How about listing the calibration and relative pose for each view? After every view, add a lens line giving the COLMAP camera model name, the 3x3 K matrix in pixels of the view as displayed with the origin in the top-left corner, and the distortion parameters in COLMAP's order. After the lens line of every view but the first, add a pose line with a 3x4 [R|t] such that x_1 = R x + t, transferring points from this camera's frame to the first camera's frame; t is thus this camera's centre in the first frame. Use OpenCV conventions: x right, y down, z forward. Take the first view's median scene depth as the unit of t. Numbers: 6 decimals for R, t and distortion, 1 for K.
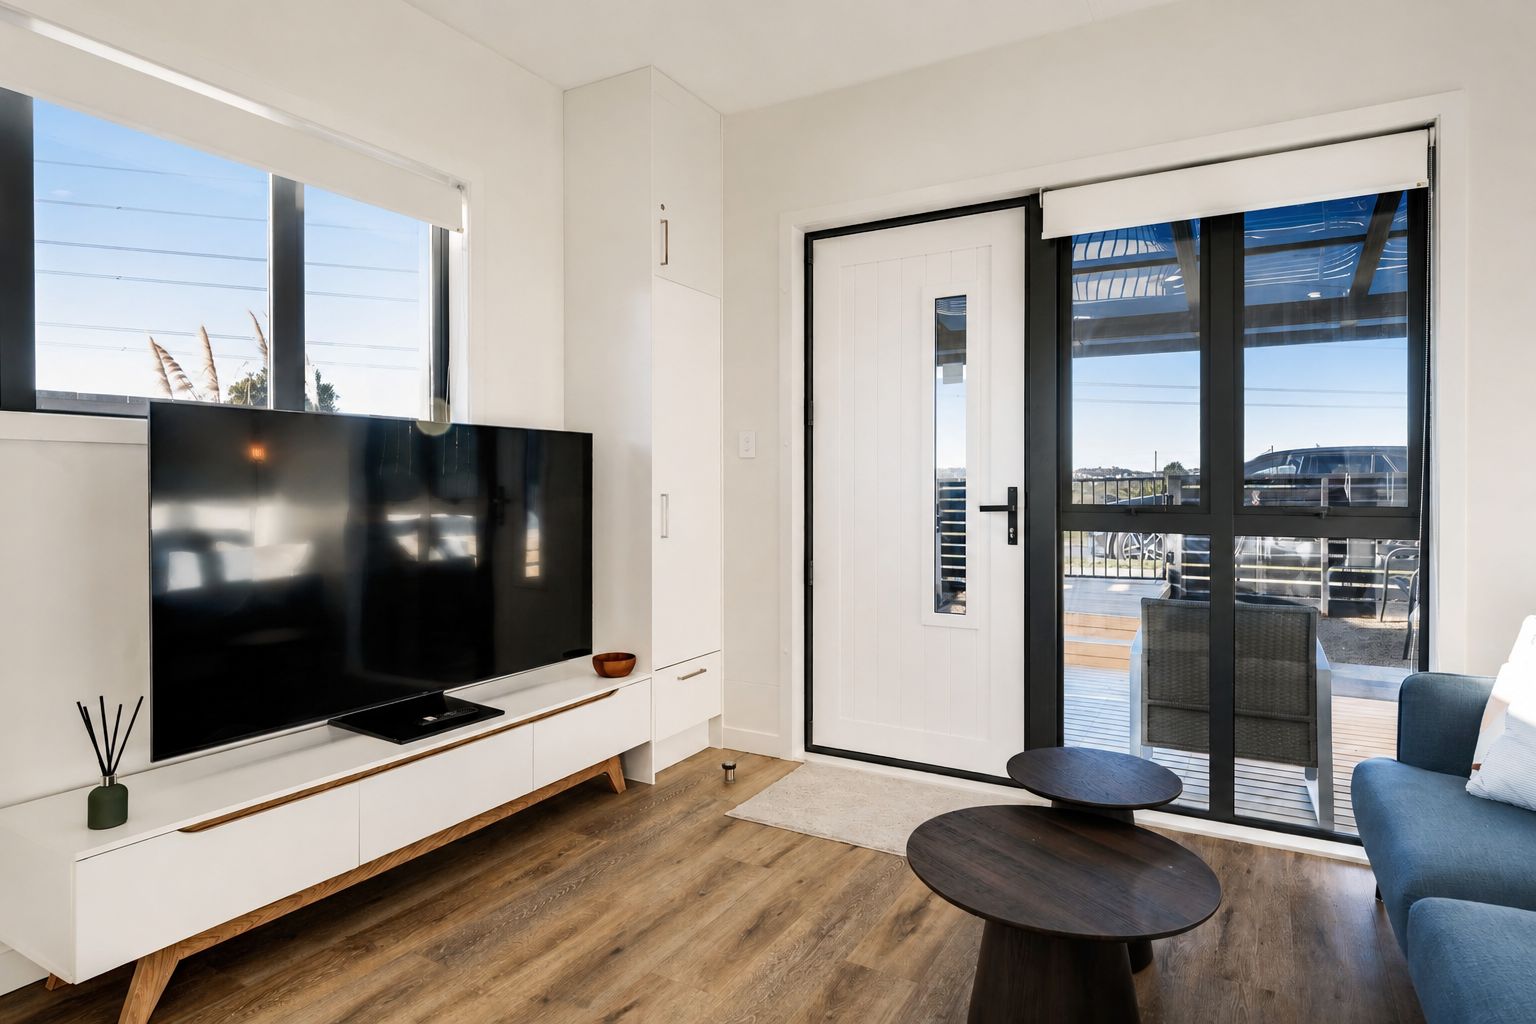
lens RADIAL K [[845.3, 0, 766.6], [0, 845.3, 468.5], [0, 0, 1]] dist [-0.002090, -0.001052]
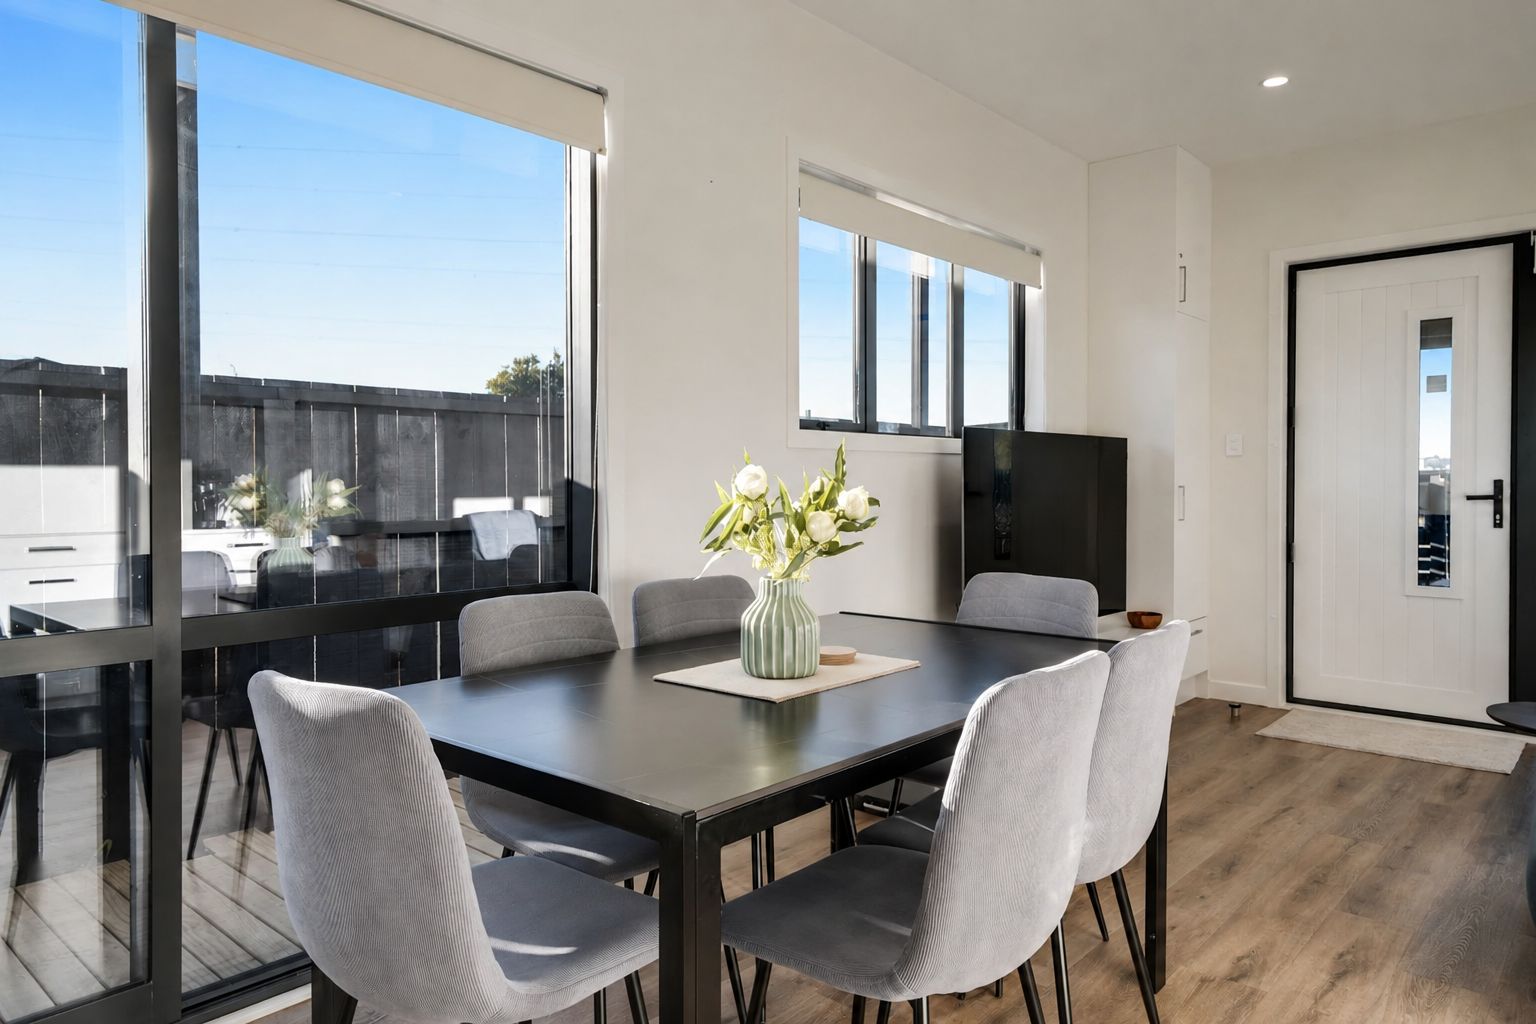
lens RADIAL K [[1012.6, 0, 797.6], [0, 1012.6, 479.2], [0, 0, 1]] dist [0.019438, -0.001569]
pose [[0.982129, -0.001600, -0.188204, -0.405746], [0.004978, 0.999835, 0.017474, -0.008859], [0.188145, -0.018098, 0.981974, -0.597360]]
